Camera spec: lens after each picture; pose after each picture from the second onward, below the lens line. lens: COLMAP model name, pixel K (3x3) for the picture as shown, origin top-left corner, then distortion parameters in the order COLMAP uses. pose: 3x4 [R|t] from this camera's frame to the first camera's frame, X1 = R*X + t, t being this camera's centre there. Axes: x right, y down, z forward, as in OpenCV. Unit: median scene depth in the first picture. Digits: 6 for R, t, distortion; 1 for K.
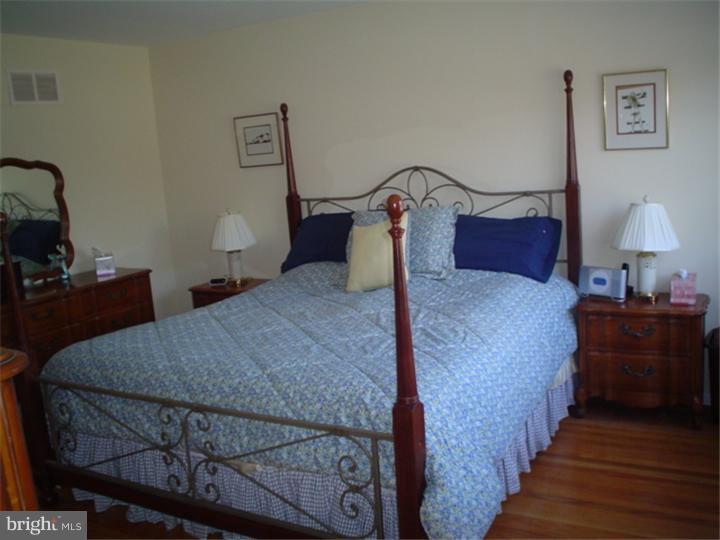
lens RADIAL K [[700.0, 0, 366.7], [0, 700.0, 269.7], [0, 0, 1]] dist [-0.113205, 0.039360]
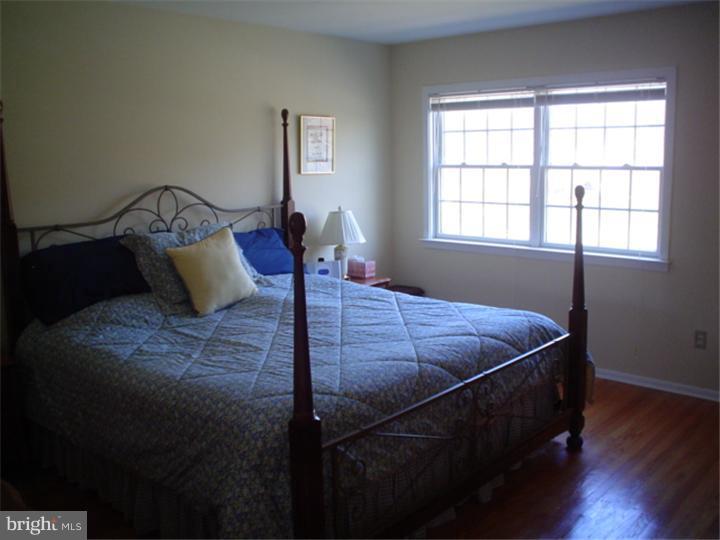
lens RADIAL K [[700.0, 0, 366.7], [0, 700.0, 269.7], [0, 0, 1]] dist [-0.113205, 0.039360]
pose [[0.209952, -0.084875, 0.974021, -0.812195], [0.172073, 0.983882, 0.048644, -0.033152], [-0.962451, 0.157390, 0.221172, 0.541453]]
